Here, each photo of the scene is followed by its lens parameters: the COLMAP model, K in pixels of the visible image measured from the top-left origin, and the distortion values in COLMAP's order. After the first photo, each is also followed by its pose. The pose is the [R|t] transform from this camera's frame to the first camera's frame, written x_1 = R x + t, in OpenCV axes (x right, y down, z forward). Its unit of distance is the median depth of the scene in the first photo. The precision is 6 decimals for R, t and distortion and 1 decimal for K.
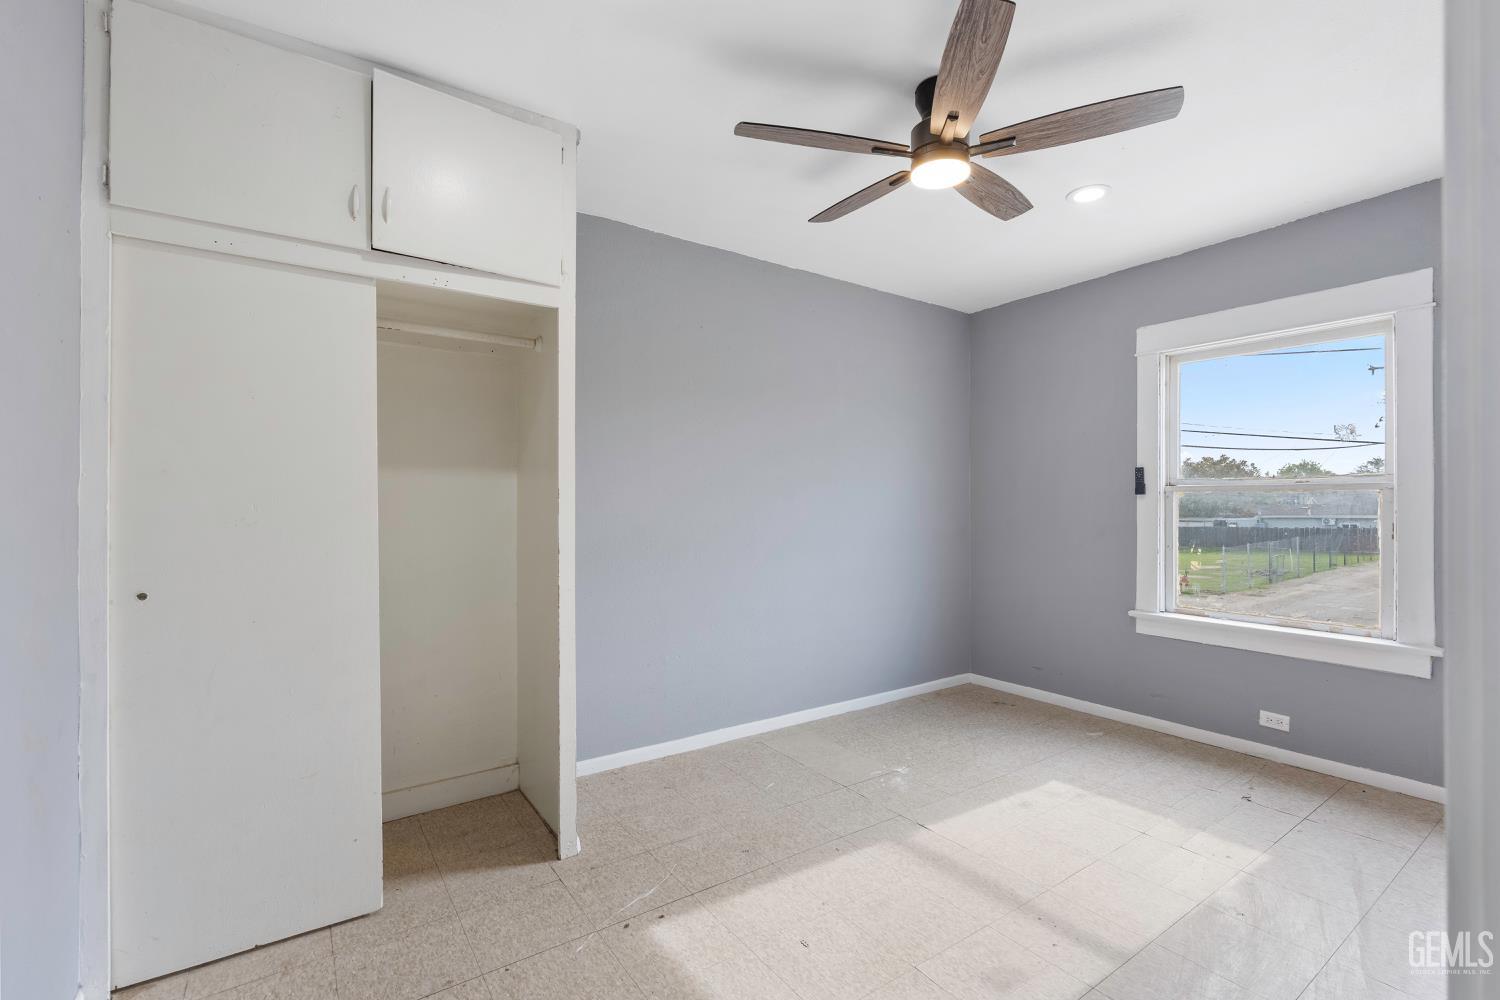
lens RADIAL K [[668.7, 0, 754.0], [0, 668.7, 501.5], [0, 0, 1]] dist [-0.013627, 0.004297]
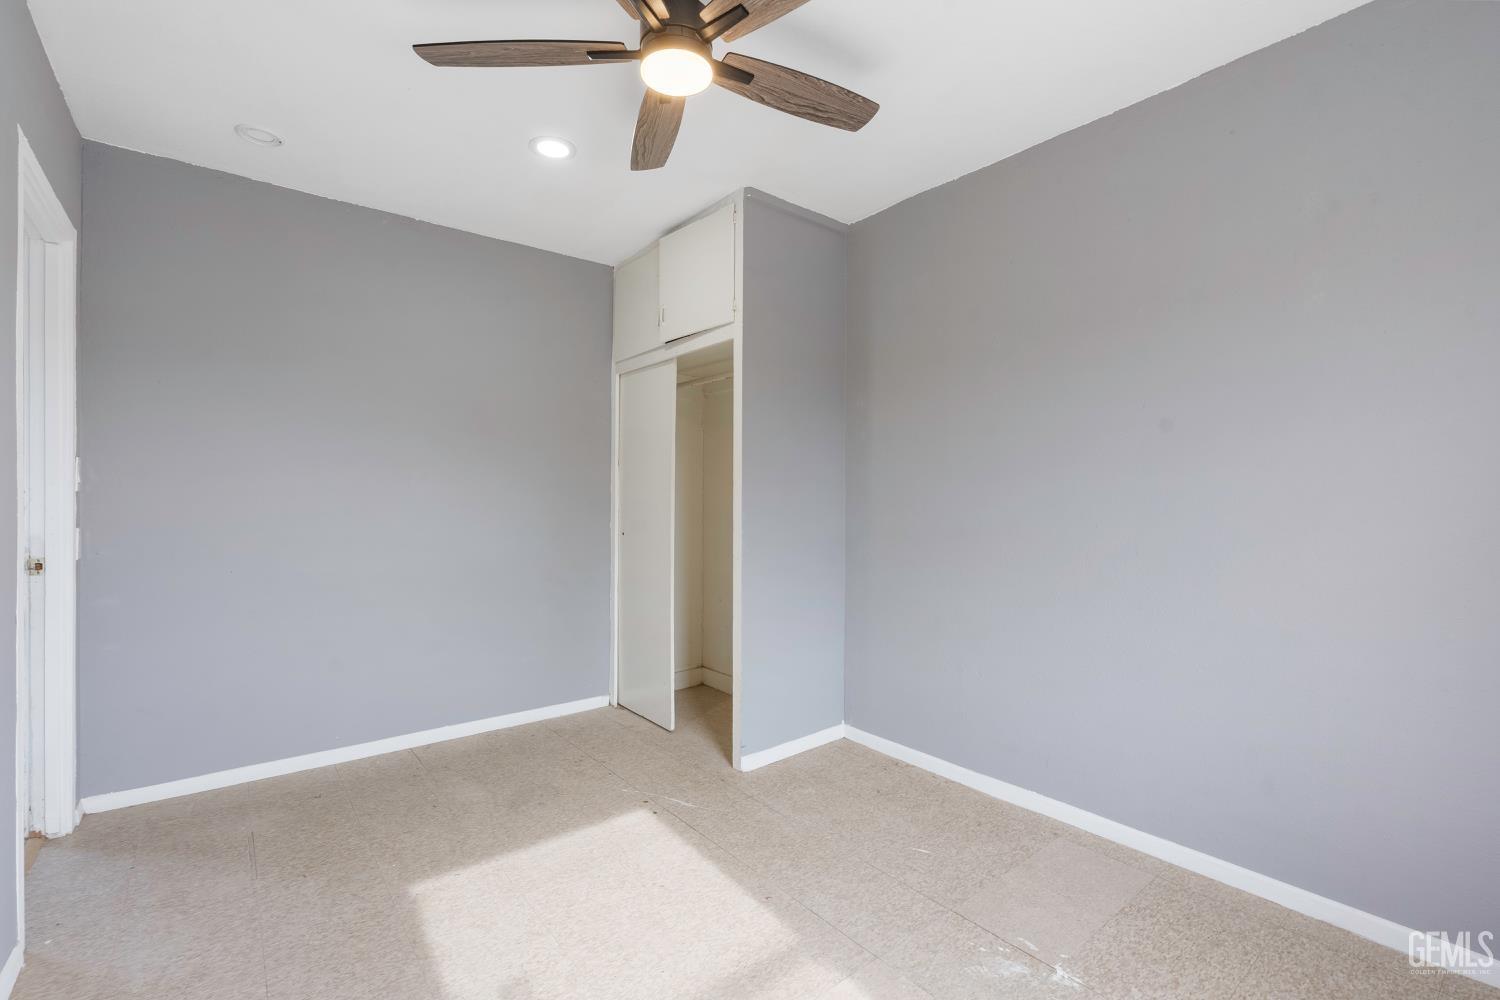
lens RADIAL K [[668.7, 0, 755.4], [0, 668.7, 497.7], [0, 0, 1]] dist [-0.013627, 0.004297]
pose [[0.065844, 0.004560, -0.997820, 0.968432], [0.007572, 0.999958, 0.005070, 0.009508], [0.997801, -0.007889, 0.065806, 0.932844]]
